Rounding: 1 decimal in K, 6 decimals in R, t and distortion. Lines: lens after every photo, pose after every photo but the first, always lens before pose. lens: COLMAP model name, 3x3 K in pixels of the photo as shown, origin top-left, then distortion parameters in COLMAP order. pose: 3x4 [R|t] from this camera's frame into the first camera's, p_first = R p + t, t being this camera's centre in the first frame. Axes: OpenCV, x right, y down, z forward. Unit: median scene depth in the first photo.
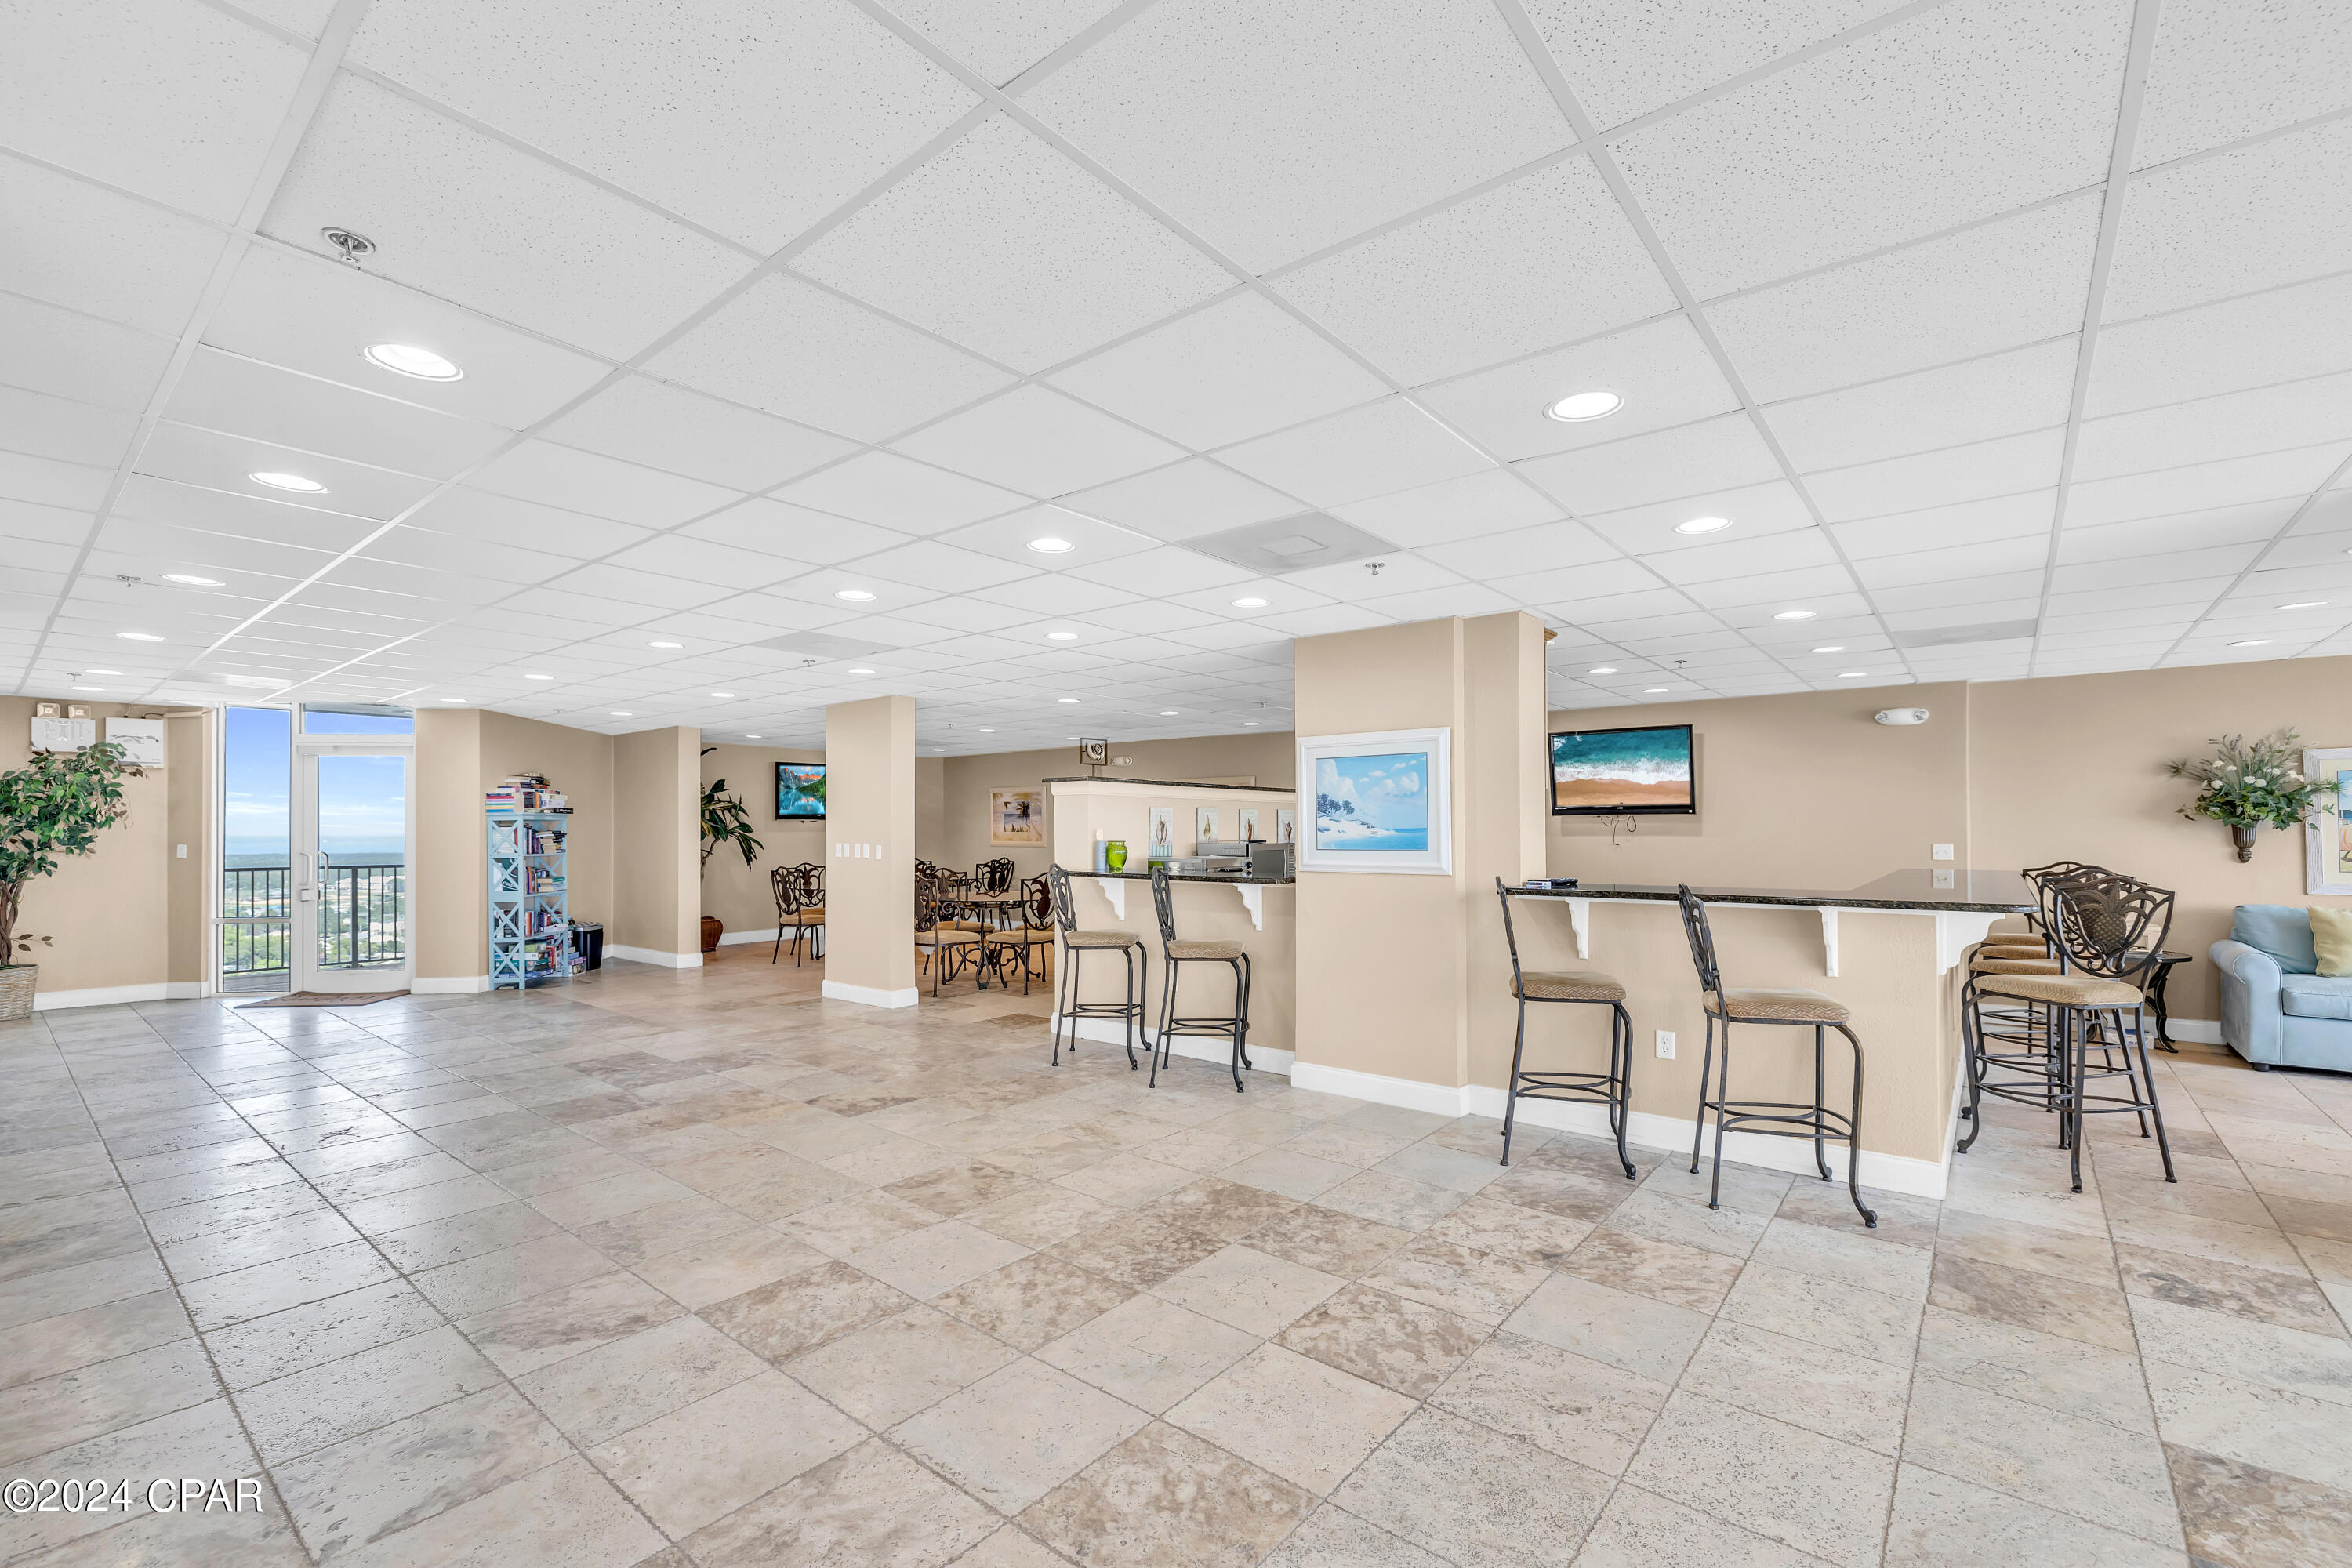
lens RADIAL K [[1006.4, 0, 1177.8], [0, 1006.4, 808.6], [0, 0, 1]] dist [-0.002266, -0.000278]
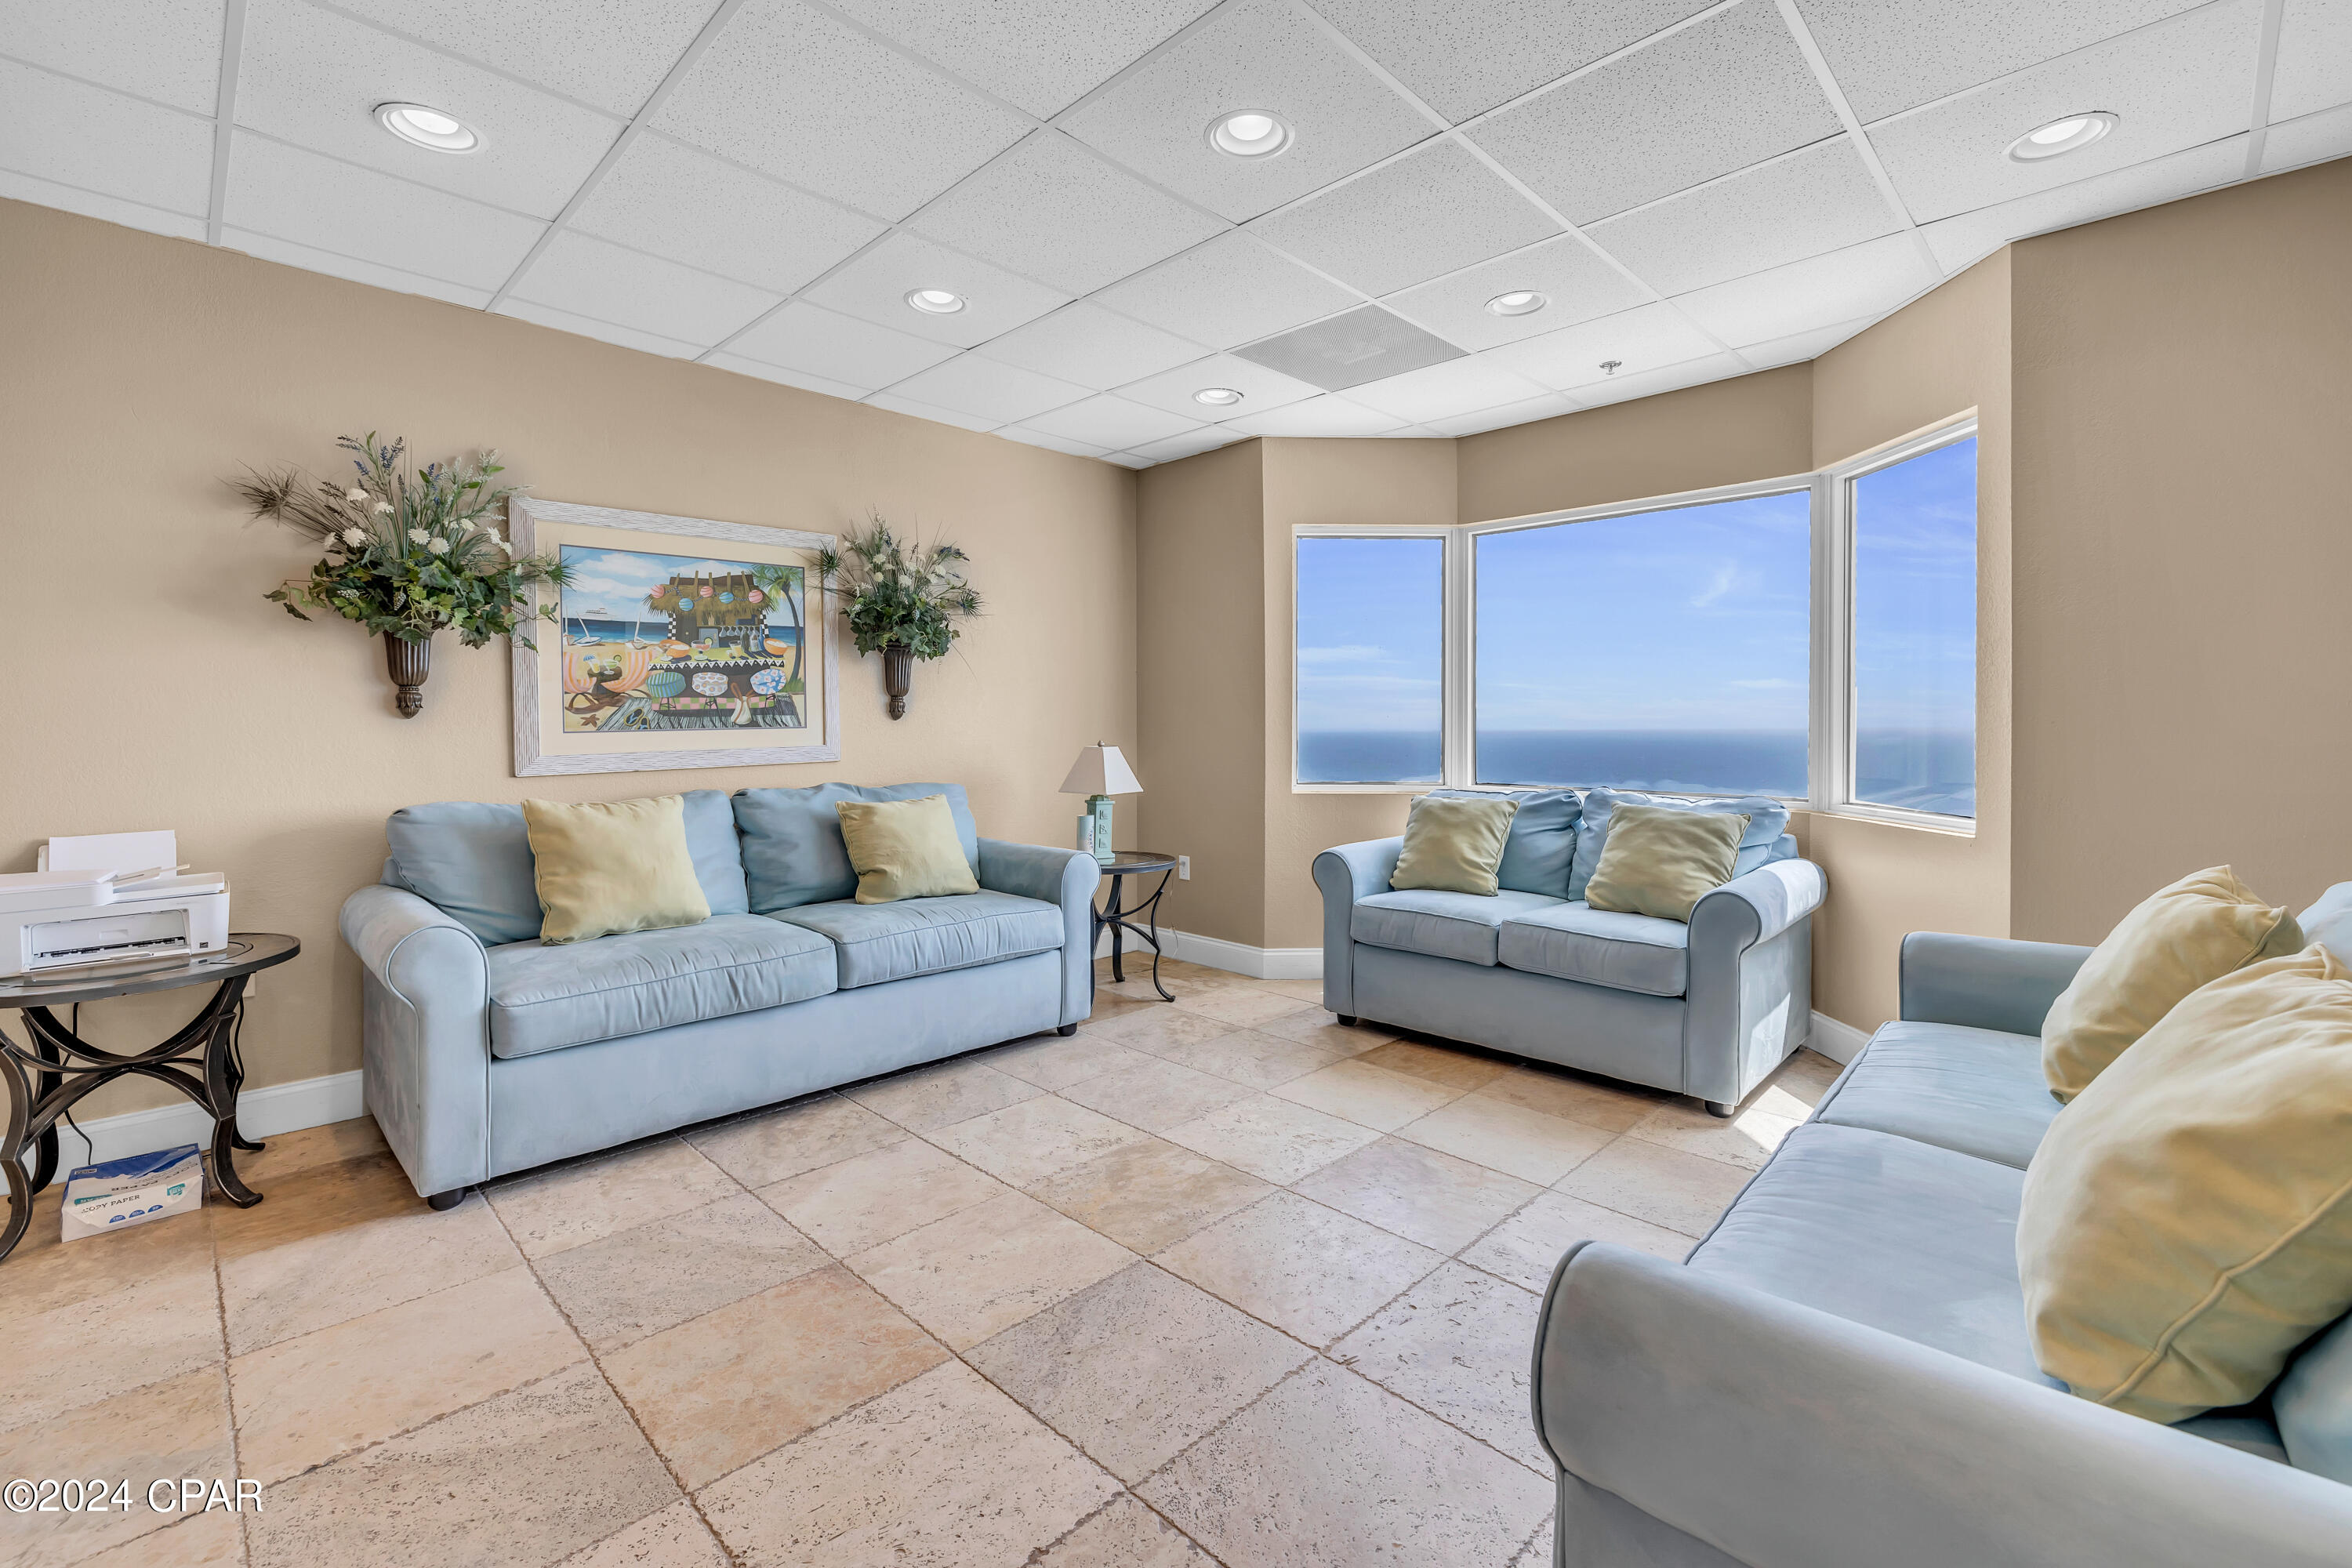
lens RADIAL K [[1006.4, 0, 1196.8], [0, 1006.4, 726.4], [0, 0, 1]] dist [-0.002266, -0.000278]
pose [[0.084670, -0.011695, 0.996340, 0.643429], [-0.009185, 0.999879, 0.012517, 0.050021], [-0.996367, -0.010211, 0.084553, 0.609851]]
